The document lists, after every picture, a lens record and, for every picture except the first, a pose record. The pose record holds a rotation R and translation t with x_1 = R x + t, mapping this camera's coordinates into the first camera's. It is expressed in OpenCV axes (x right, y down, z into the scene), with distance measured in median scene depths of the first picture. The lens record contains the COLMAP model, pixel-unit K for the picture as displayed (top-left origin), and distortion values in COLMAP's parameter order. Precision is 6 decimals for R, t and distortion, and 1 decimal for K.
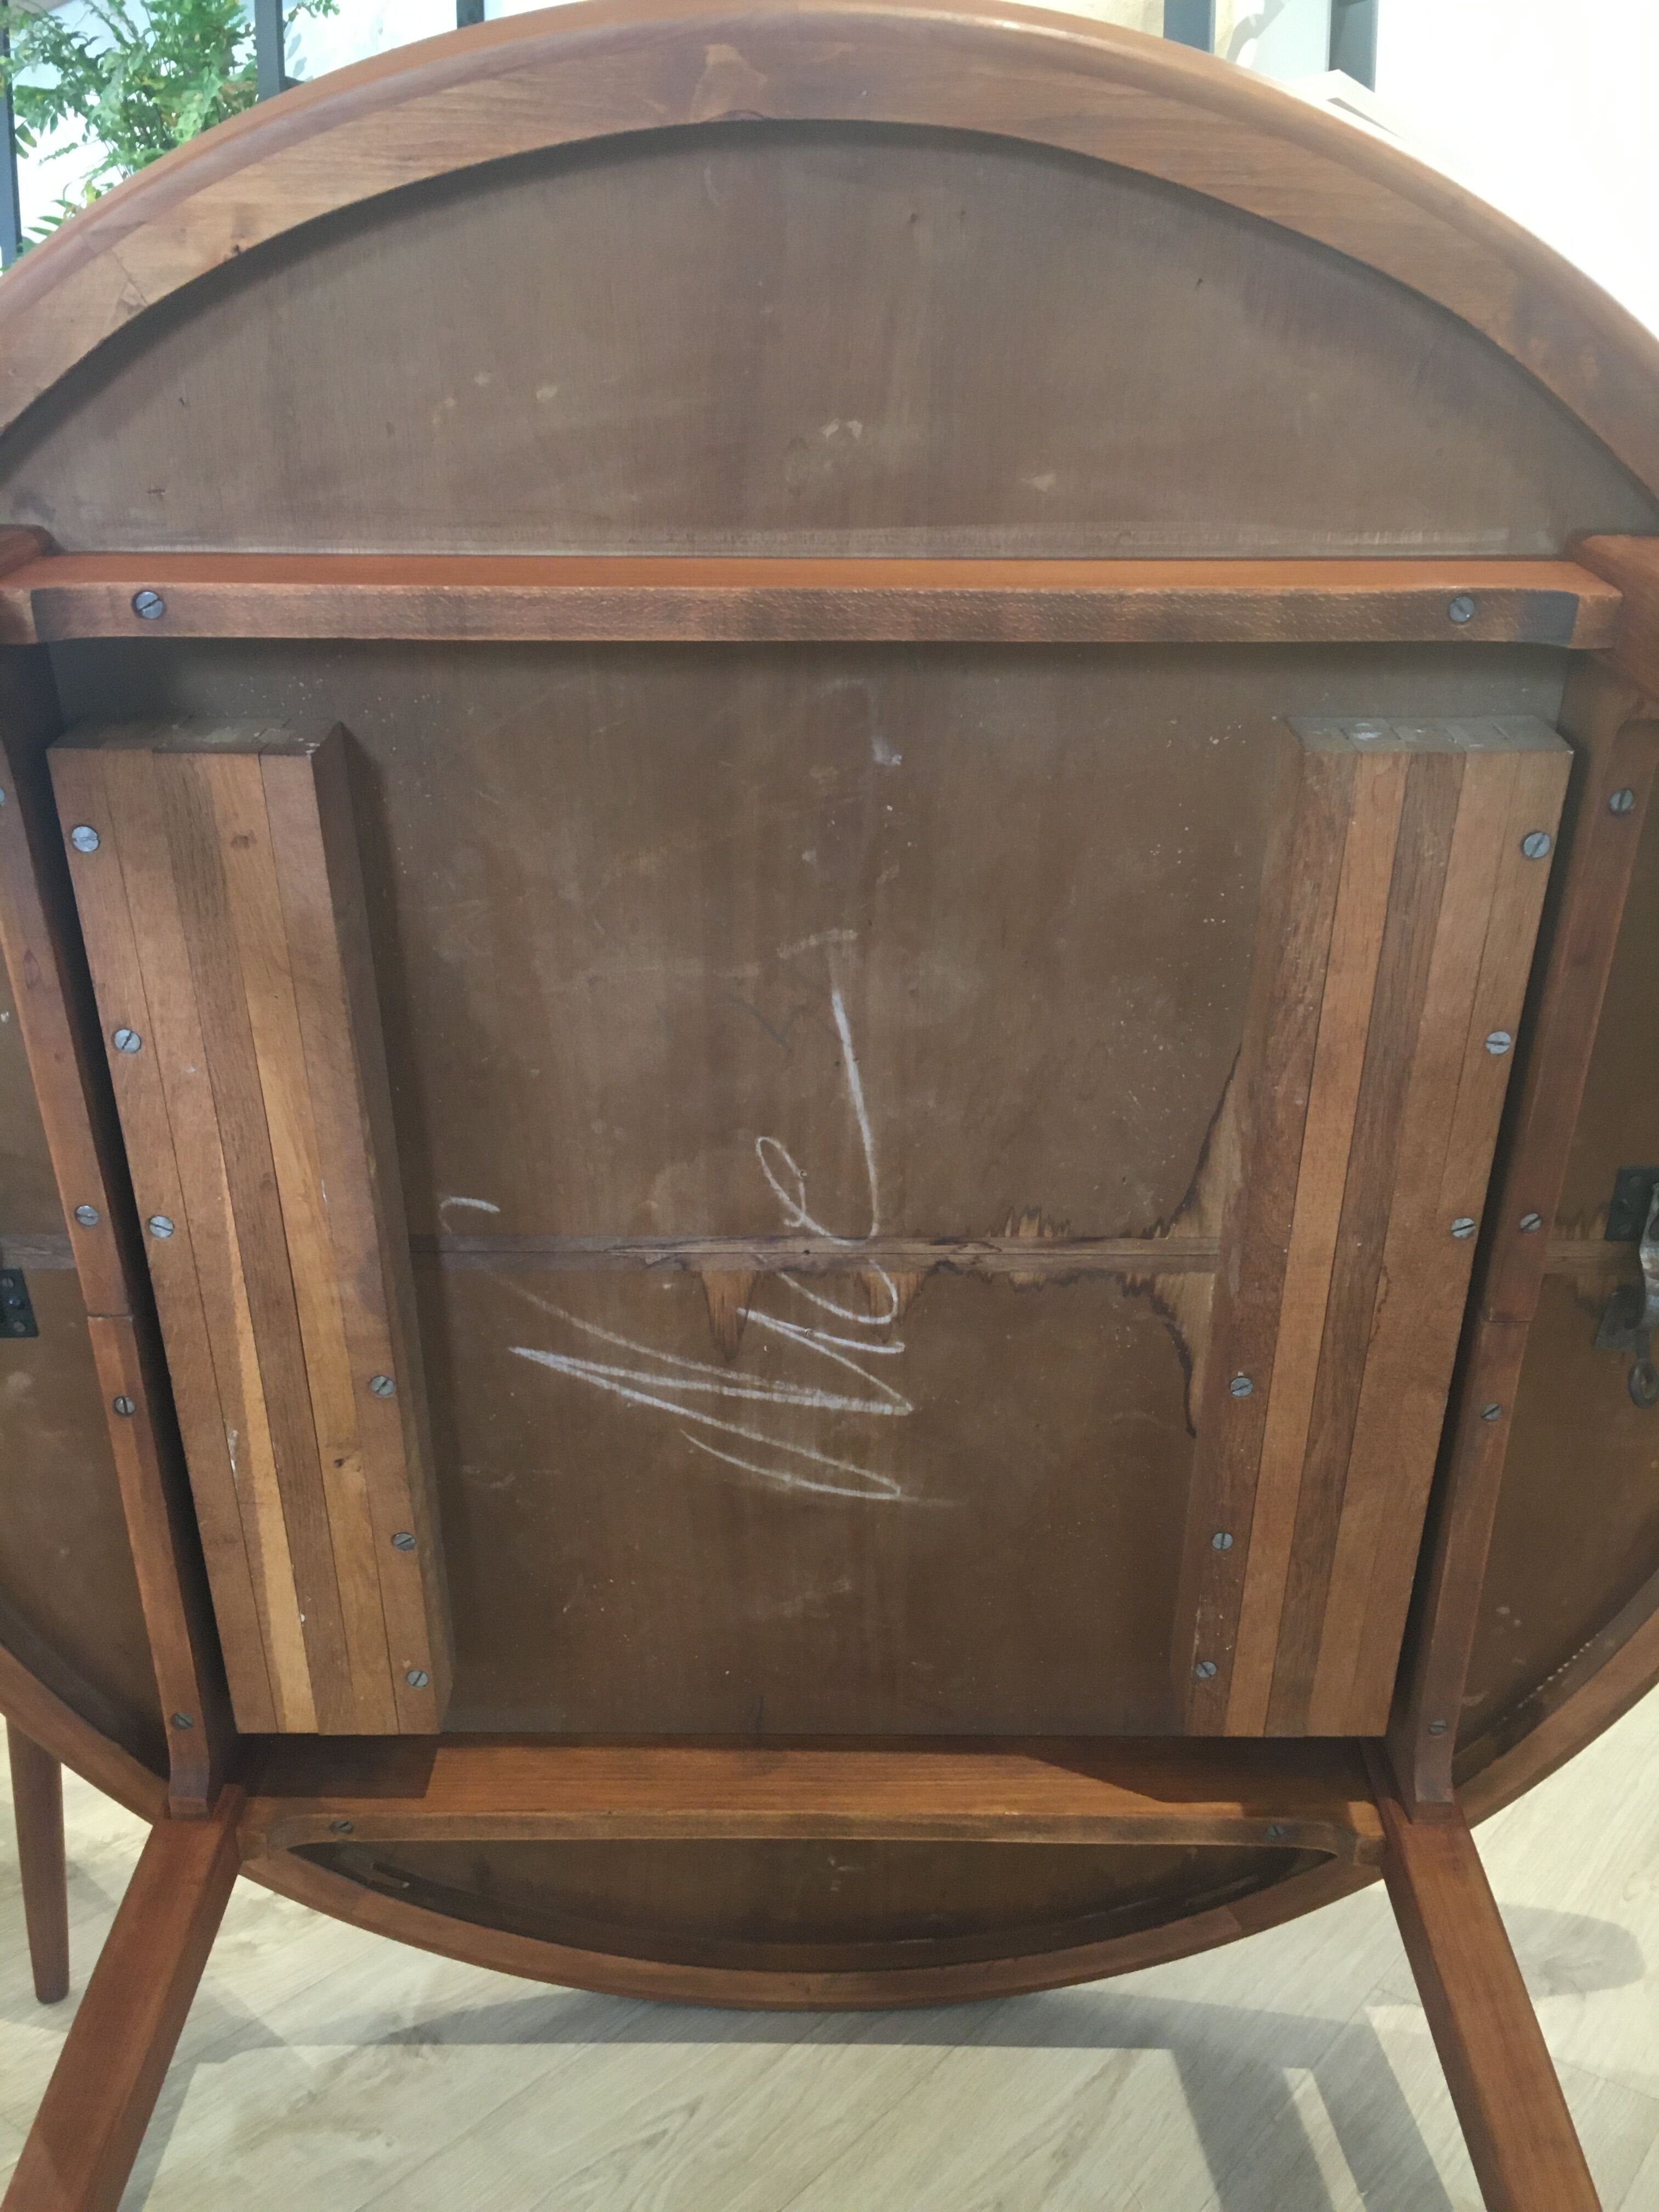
lens RADIAL K [[1866.0, 0, 834.1], [0, 1866.0, 1097.2], [0, 0, 1]] dist [0.048370, -0.067410]
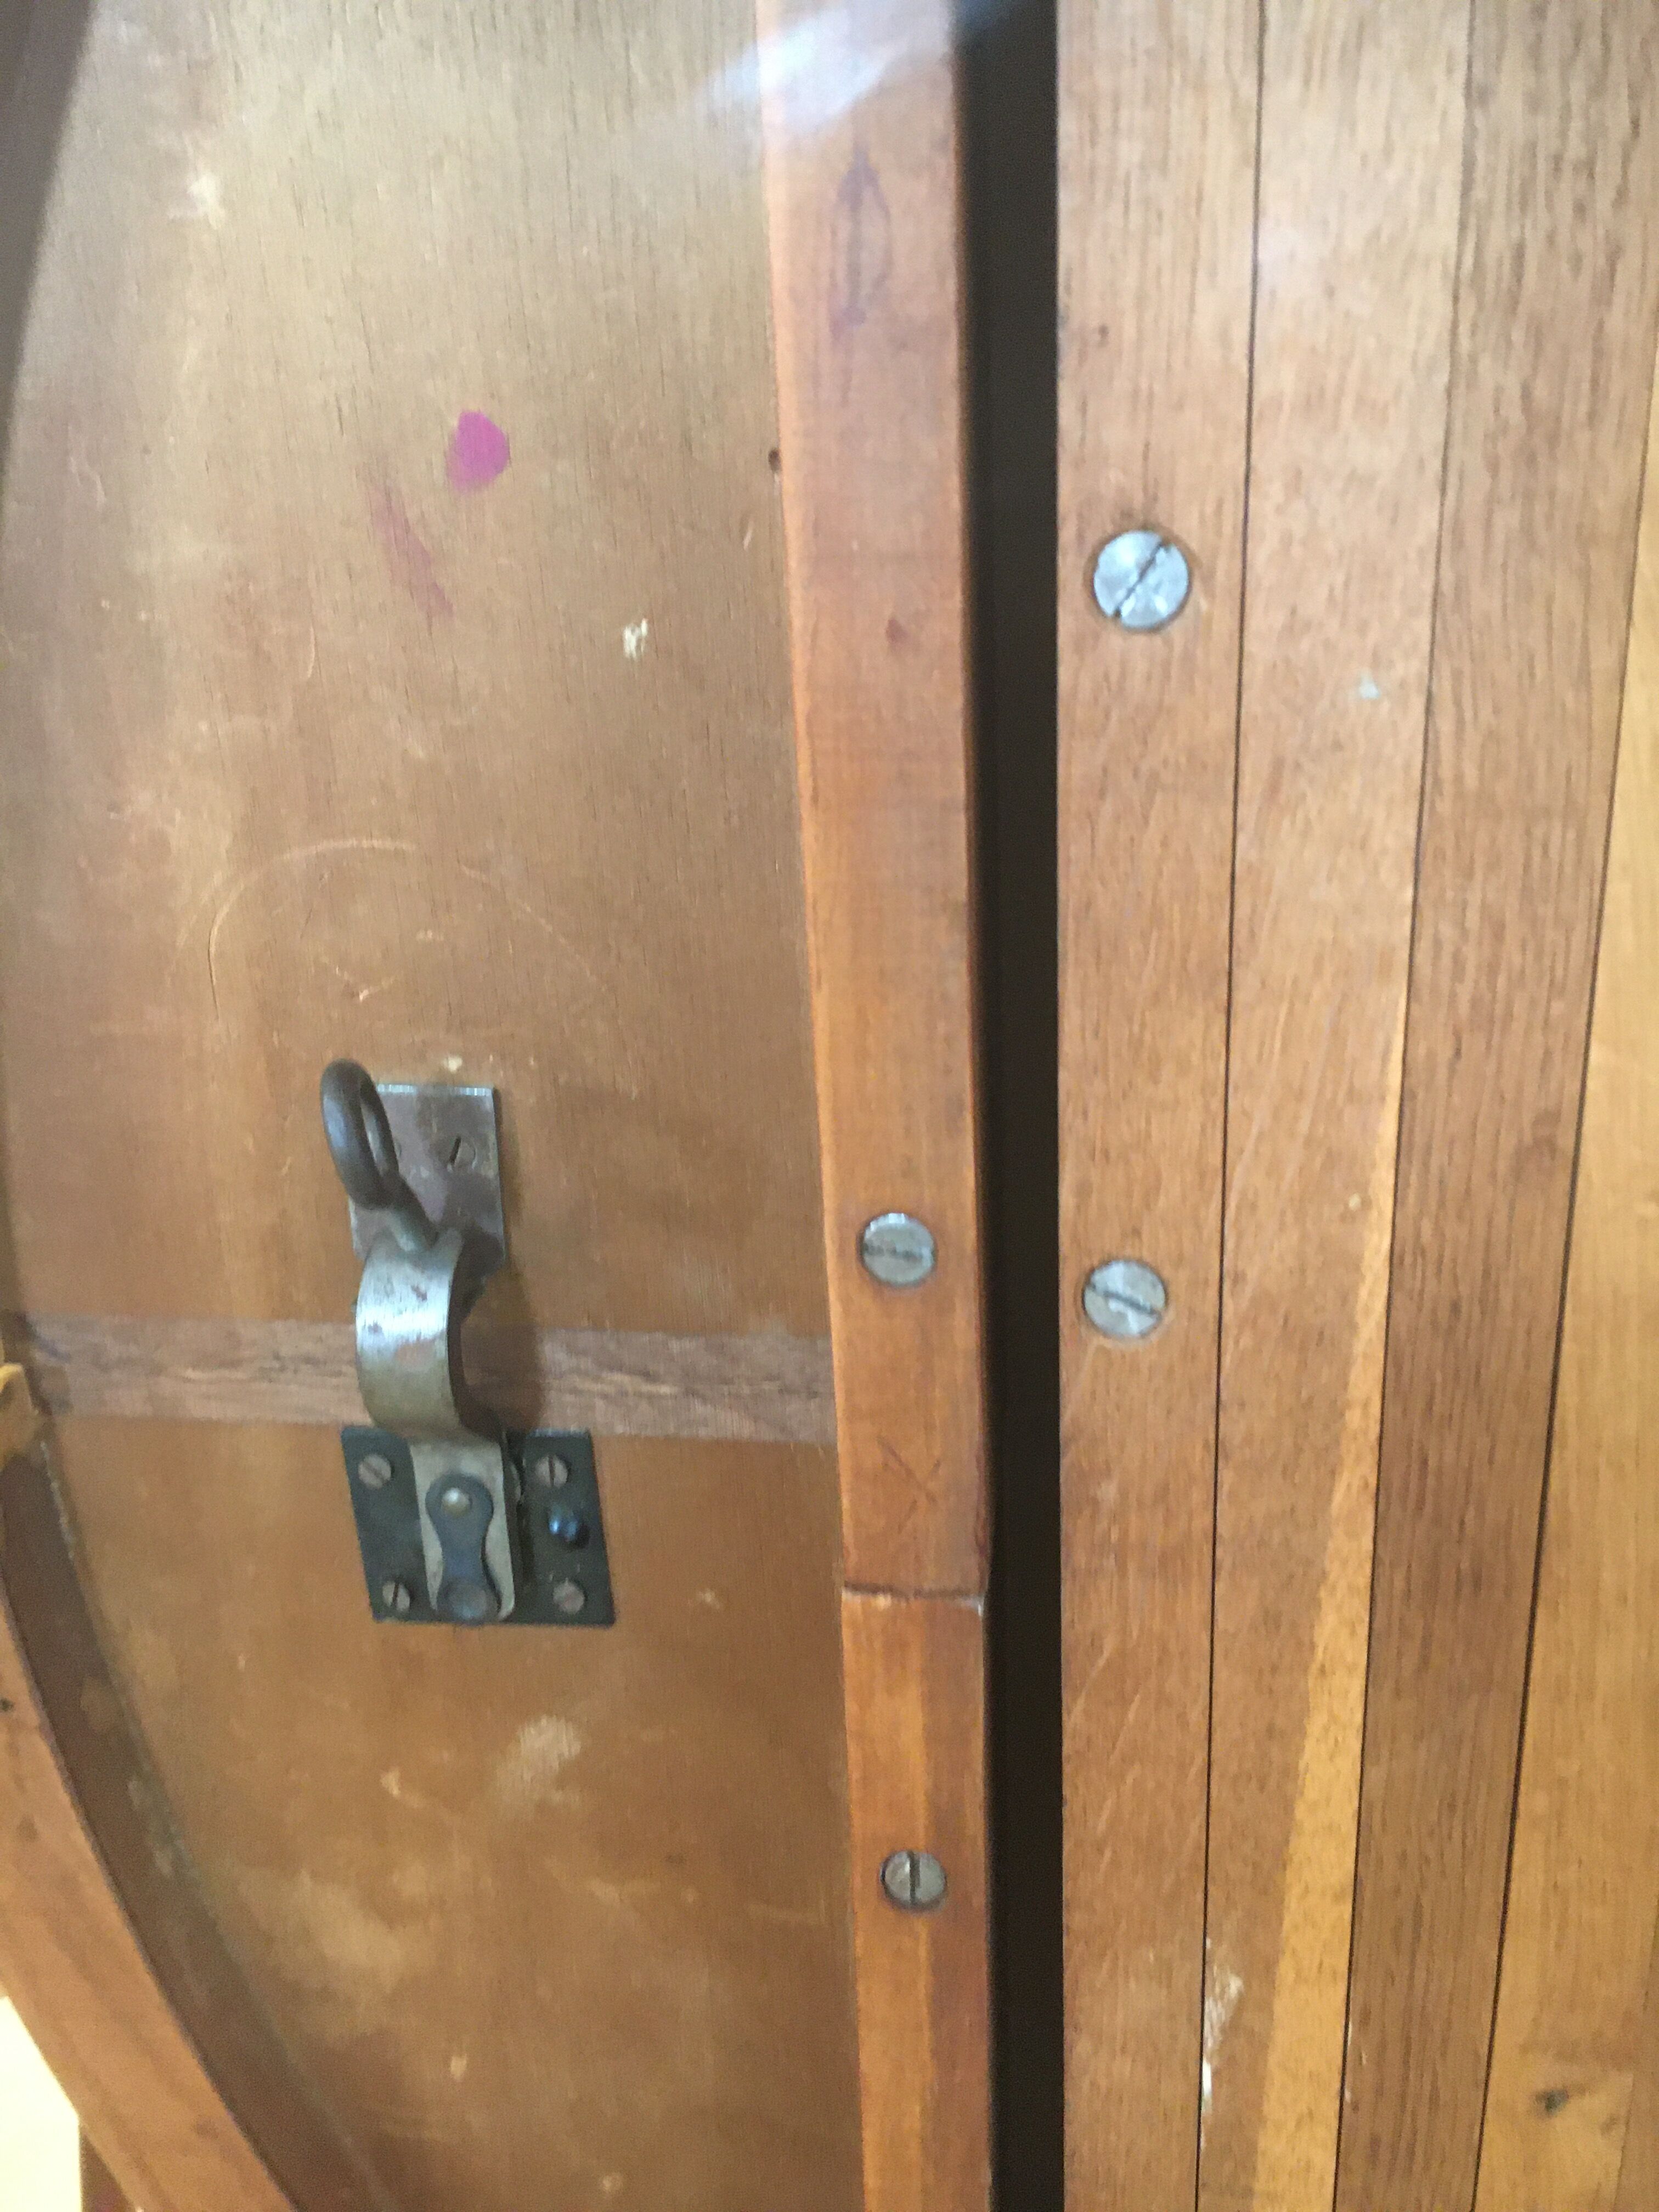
lens RADIAL K [[1866.0, 0, 822.5], [0, 1866.0, 1107.9], [0, 0, 1]] dist [0.048370, -0.067410]
pose [[0.988511, 0.011726, -0.150696, -0.352904], [-0.028484, 0.993575, -0.109534, 0.071053], [0.148443, 0.112568, 0.982493, 0.682539]]
